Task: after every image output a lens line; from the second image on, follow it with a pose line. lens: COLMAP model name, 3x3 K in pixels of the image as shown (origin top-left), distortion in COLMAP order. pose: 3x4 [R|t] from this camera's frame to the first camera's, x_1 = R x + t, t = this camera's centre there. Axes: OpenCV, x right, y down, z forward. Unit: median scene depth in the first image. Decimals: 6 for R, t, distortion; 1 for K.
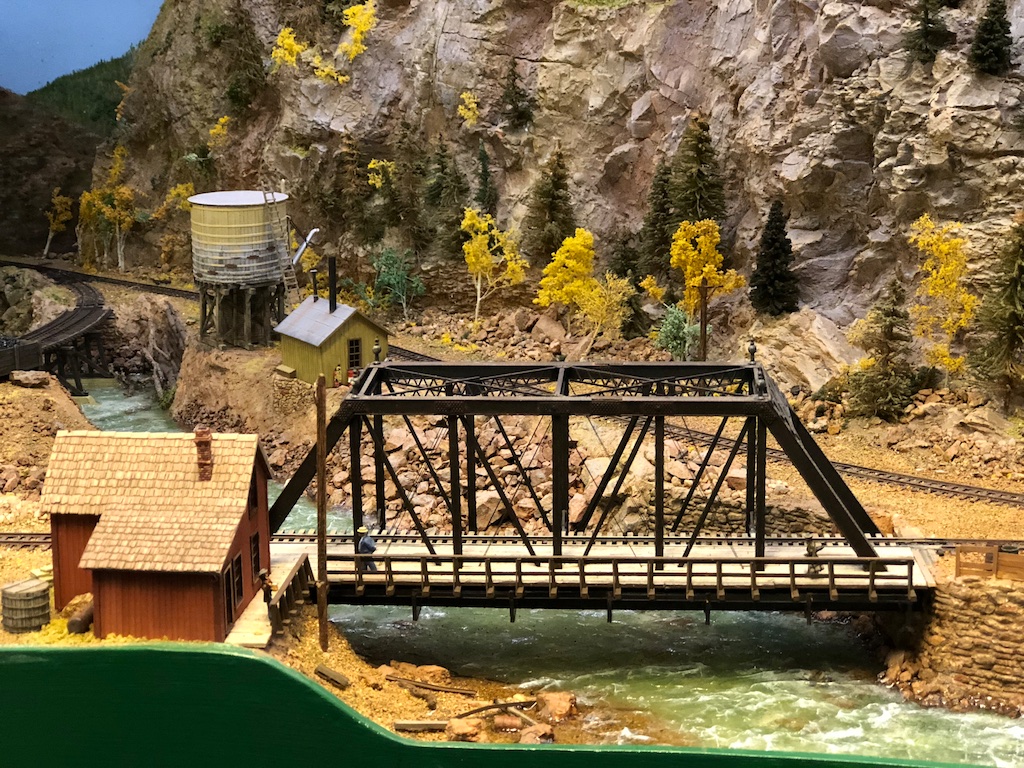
lens RADIAL K [[1706.5, 0, 512.3], [0, 1706.5, 387.7], [0, 0, 1]] dist [-0.094434, 0.974550]
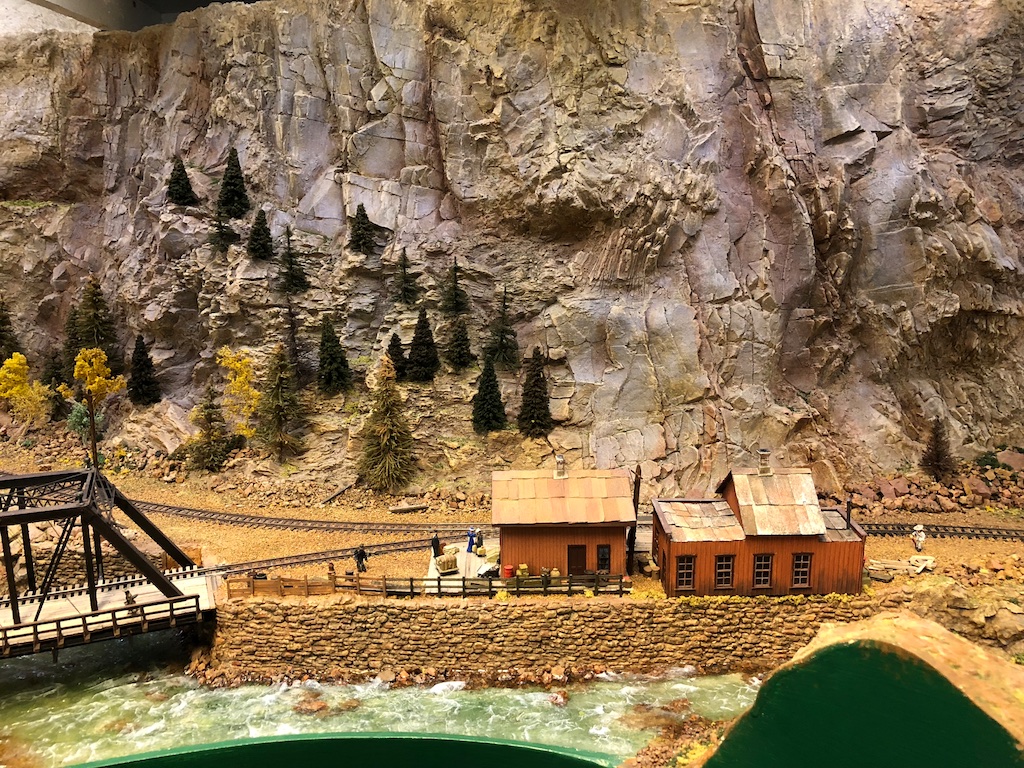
lens RADIAL K [[845.7, 0, 512.0], [0, 845.7, 375.6], [0, 0, 1]] dist [0.020771, -0.017692]
pose [[0.892360, -0.079639, 0.444243, 0.100787], [0.076780, 0.996748, 0.024455, -0.058853], [-0.444746, 0.012286, 0.895573, 0.109940]]
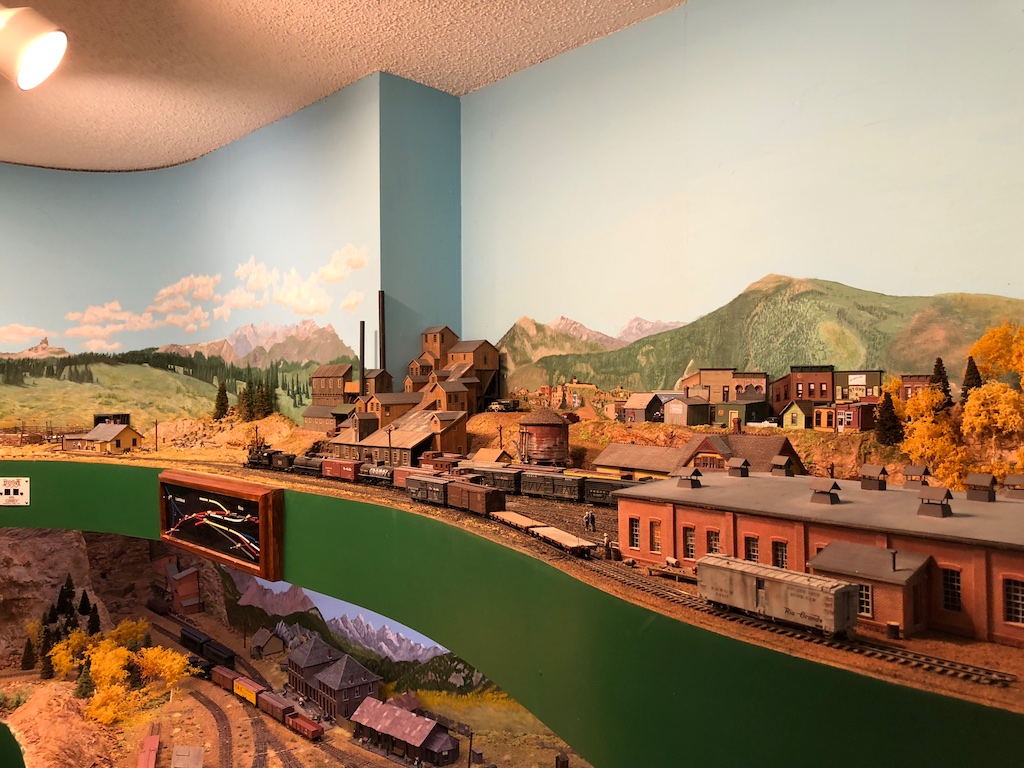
lens RADIAL K [[820.9, 0, 510.2], [0, 820.9, 398.4], [0, 0, 1]] dist [0.041242, -0.075950]
pose [[0.422939, 0.022414, 0.905881, -0.512690], [0.186557, 0.976125, -0.111252, -0.092722], [-0.886746, 0.216051, 0.408659, -1.391454]]
